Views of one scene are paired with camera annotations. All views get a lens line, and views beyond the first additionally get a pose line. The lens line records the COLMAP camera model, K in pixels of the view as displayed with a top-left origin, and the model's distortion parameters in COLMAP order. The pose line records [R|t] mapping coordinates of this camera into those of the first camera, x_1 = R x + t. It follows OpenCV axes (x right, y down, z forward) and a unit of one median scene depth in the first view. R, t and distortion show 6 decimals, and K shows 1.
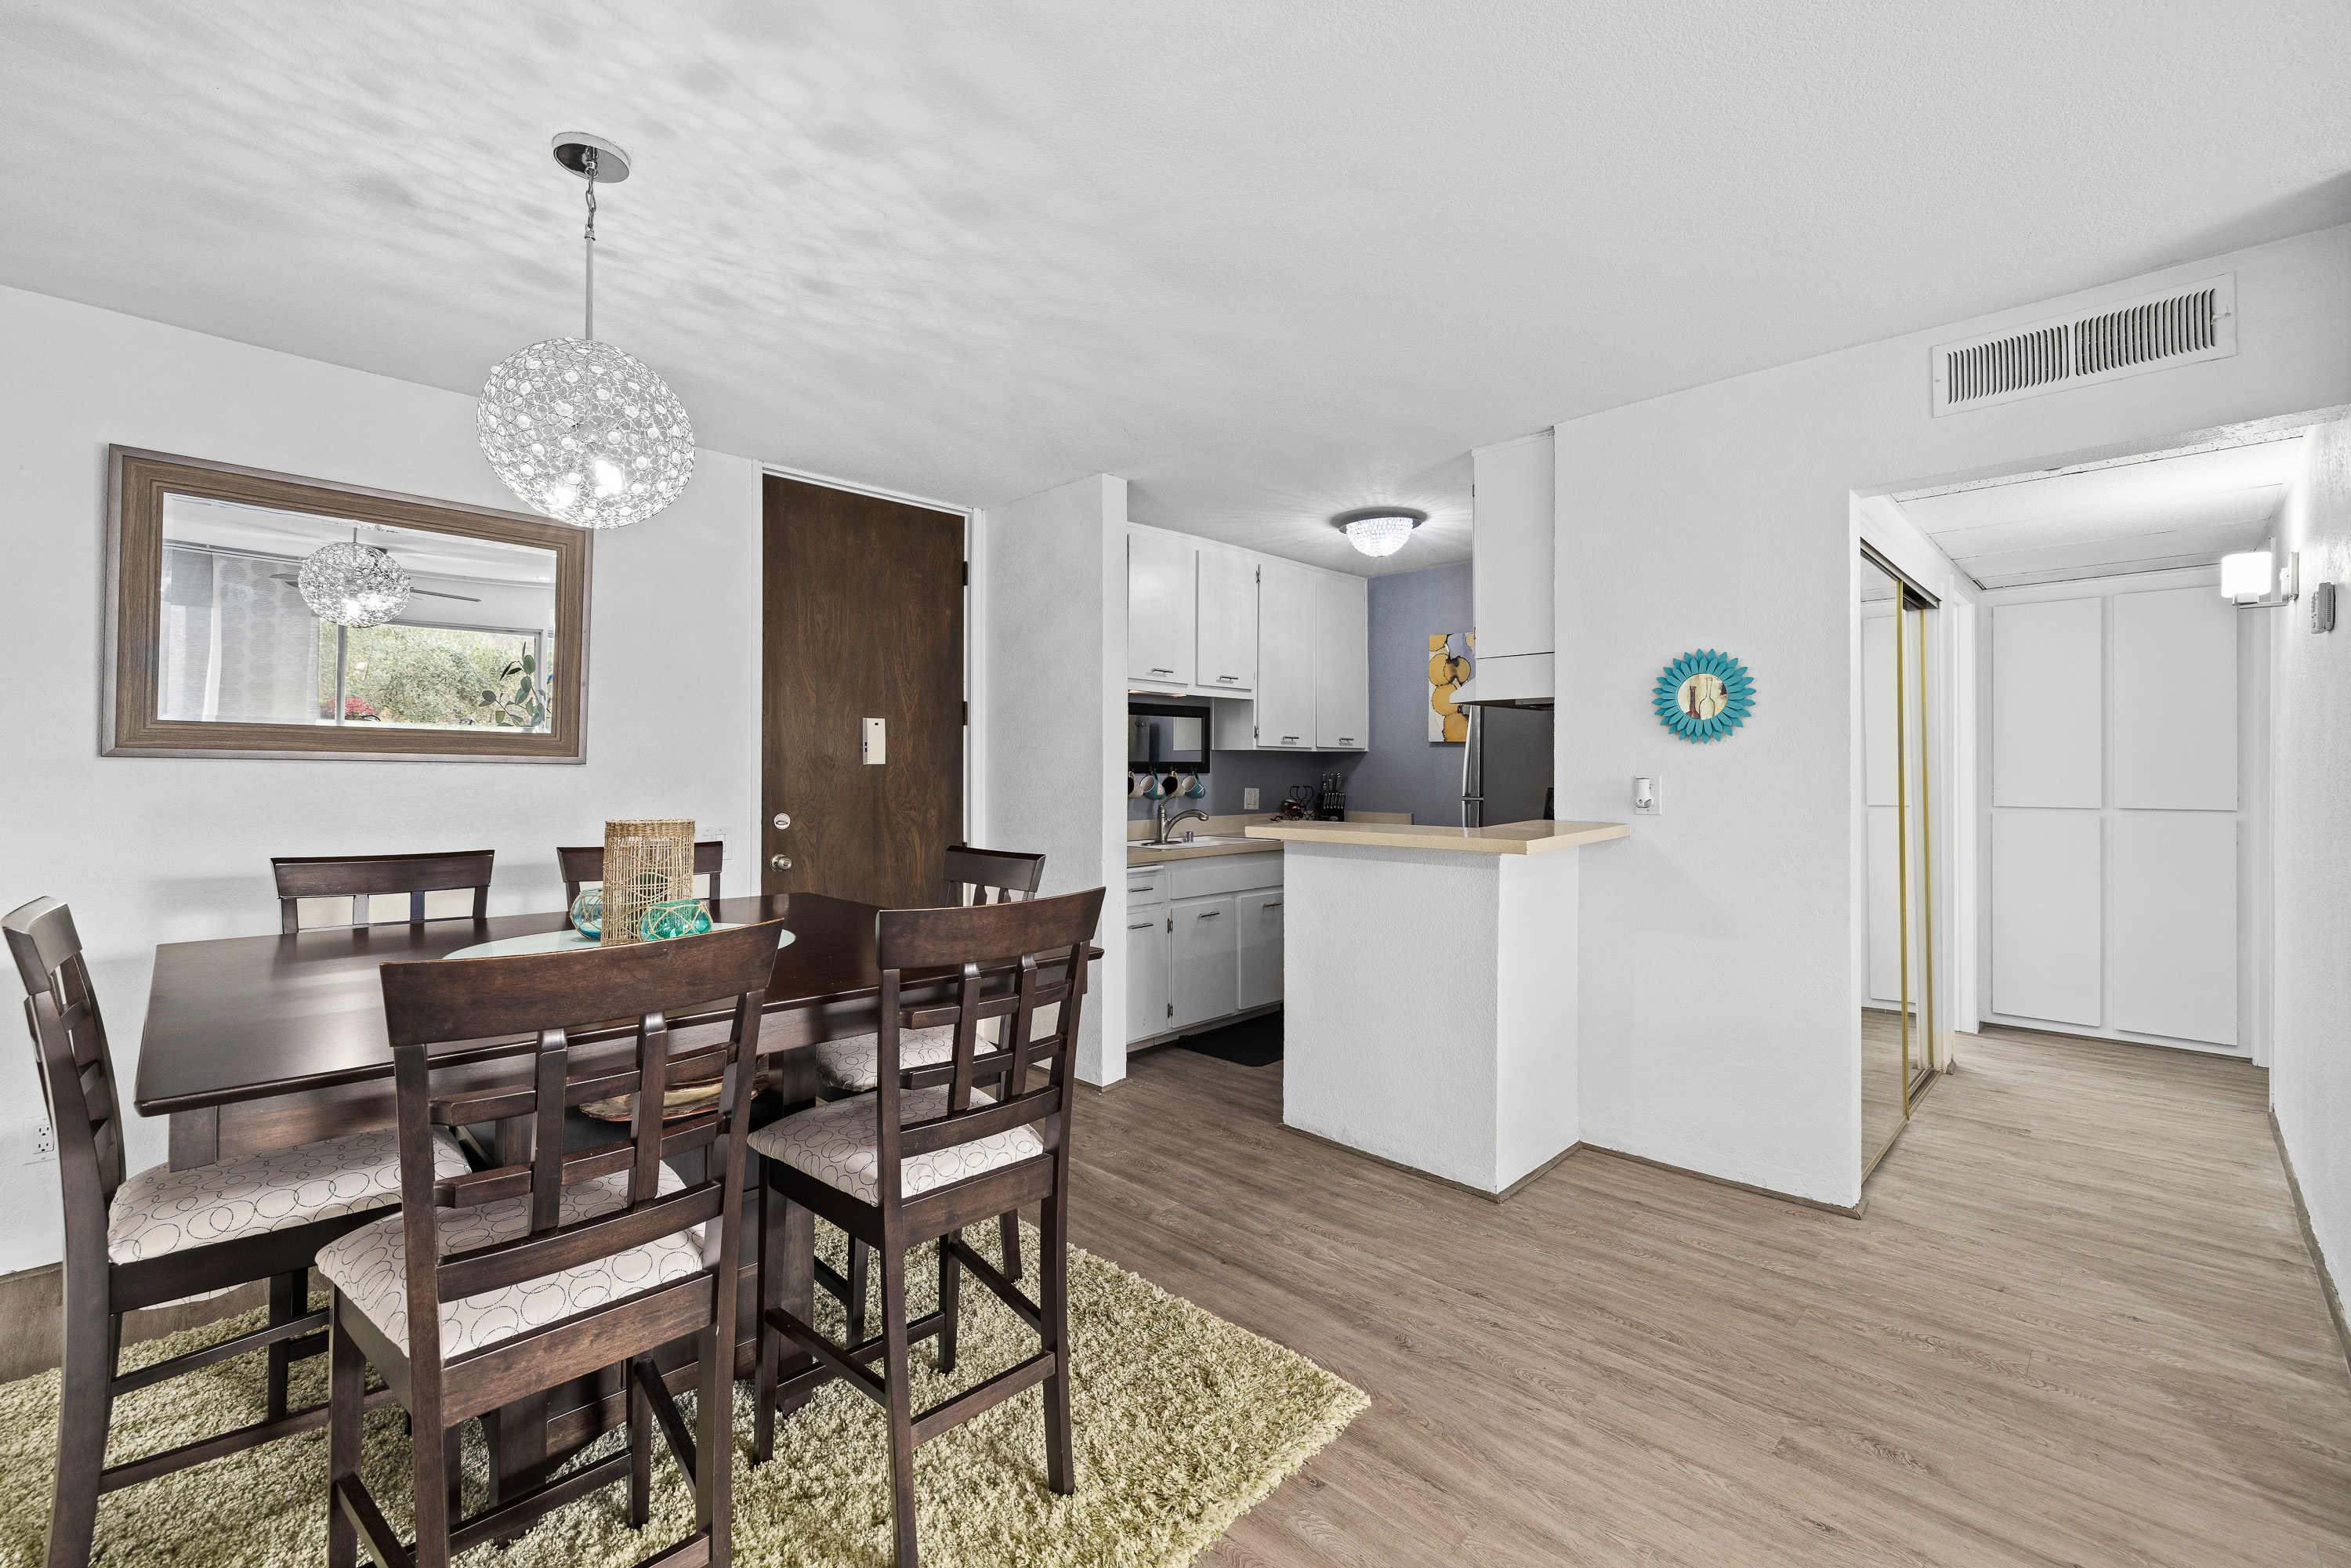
lens RADIAL K [[1019.6, 0, 1170.9], [0, 1019.6, 762.4], [0, 0, 1]] dist [0.004198, 0.001012]
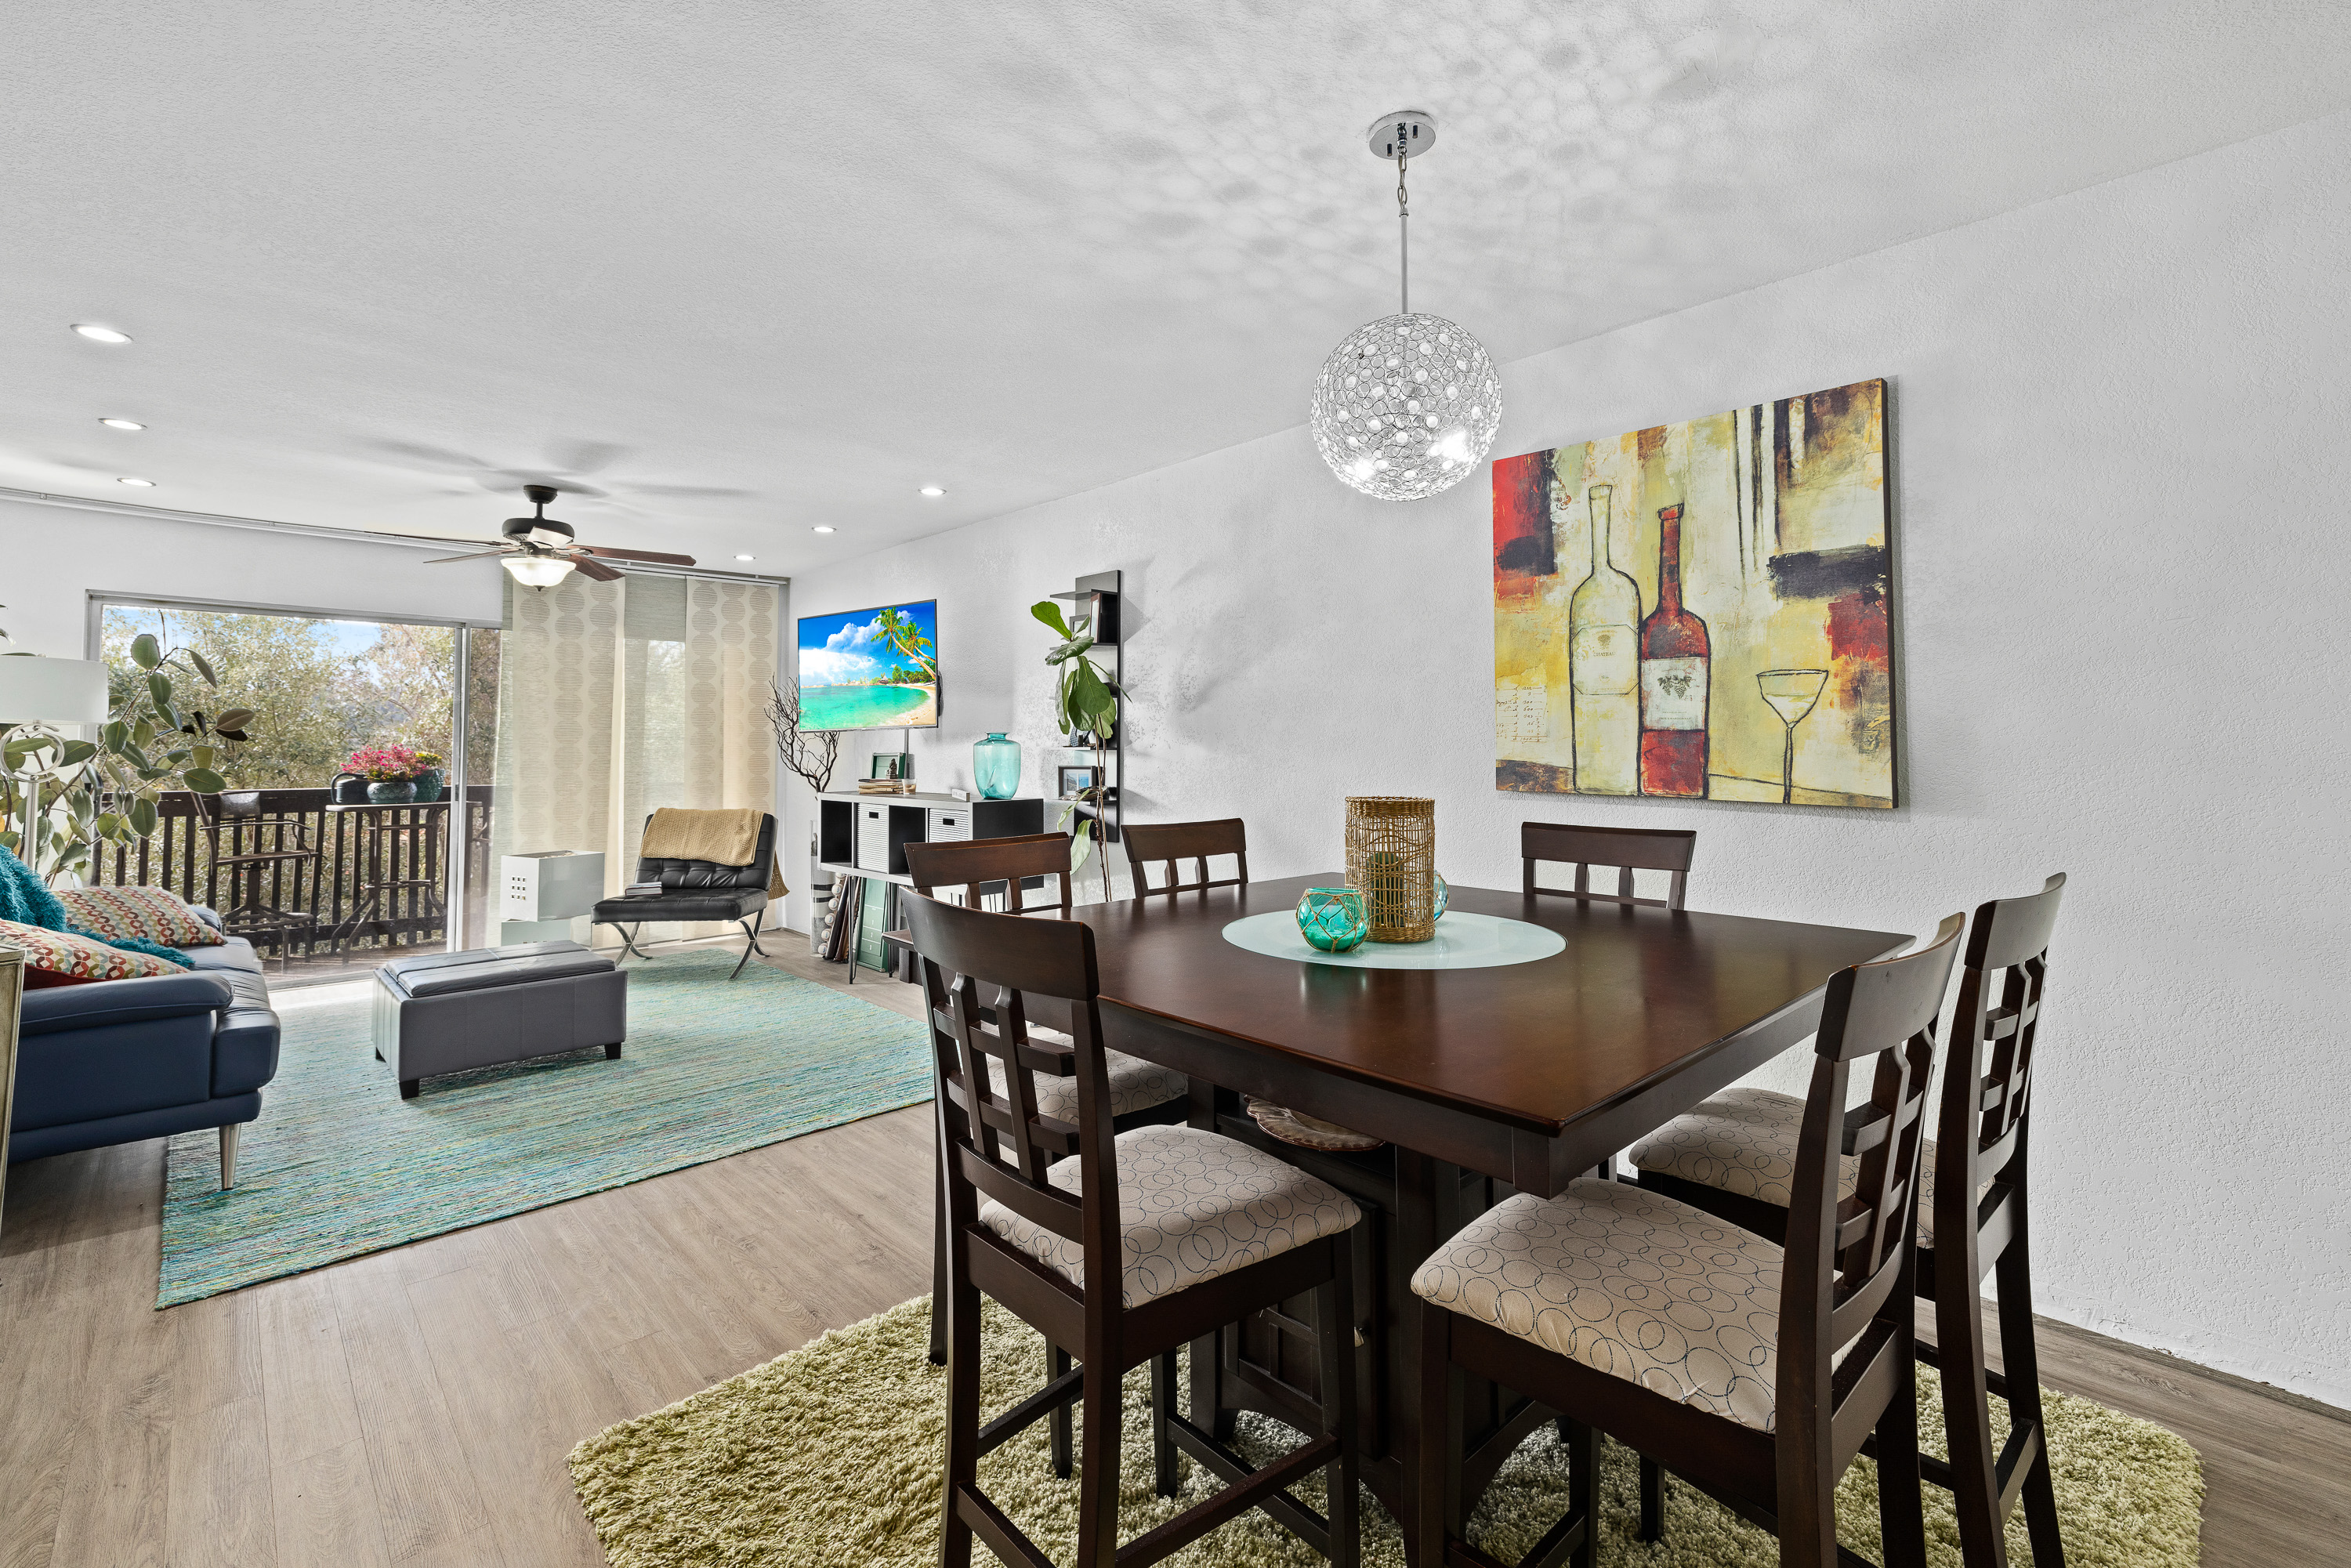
lens RADIAL K [[1019.6, 0, 1178.8], [0, 1019.6, 702.6], [0, 0, 1]] dist [0.004198, 0.001012]
pose [[-0.999014, 0.002627, 0.044312, -0.258308], [0.000142, 0.998431, -0.055996, 0.014659], [-0.044389, -0.055934, -0.997447, 1.309021]]
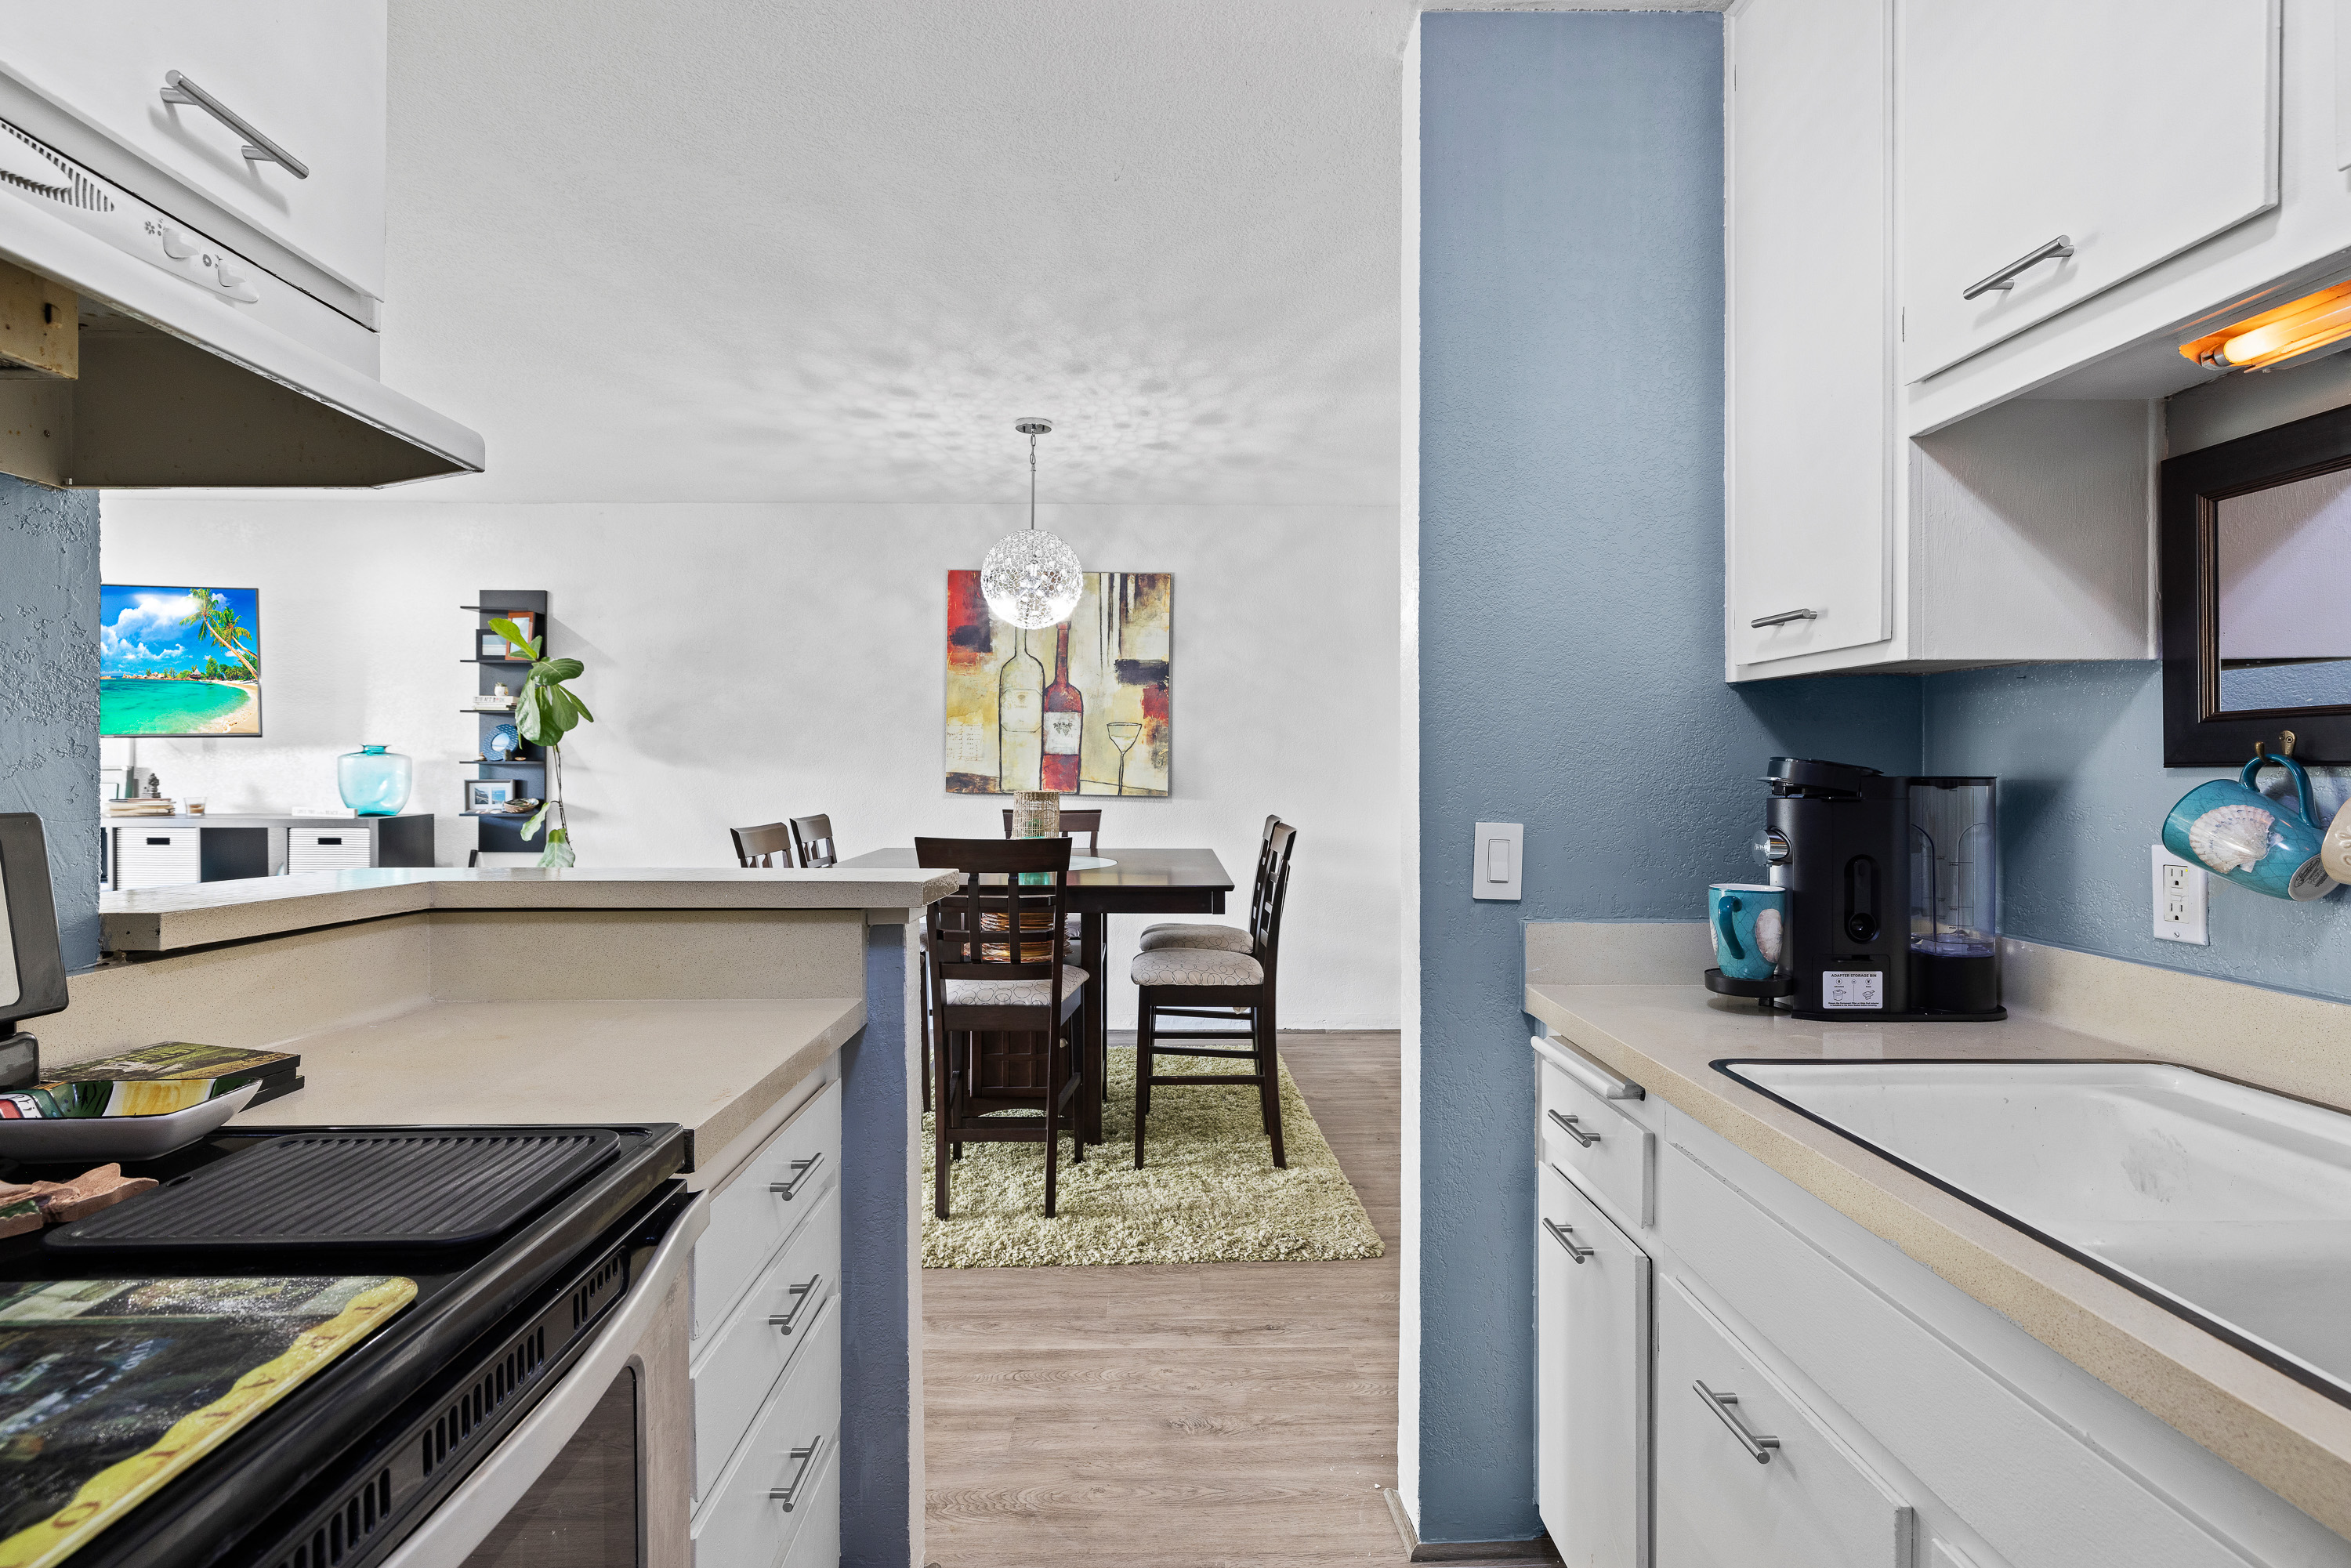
lens RADIAL K [[1126.0, 0, 1171.1], [0, 1126.0, 772.7], [0, 0, 1]] dist [-0.005225, -0.000471]
pose [[-0.699766, 0.001692, -0.714370, 0.457198], [0.004302, 0.999989, -0.001846, 0.019659], [0.714359, -0.004365, -0.699766, 1.699470]]
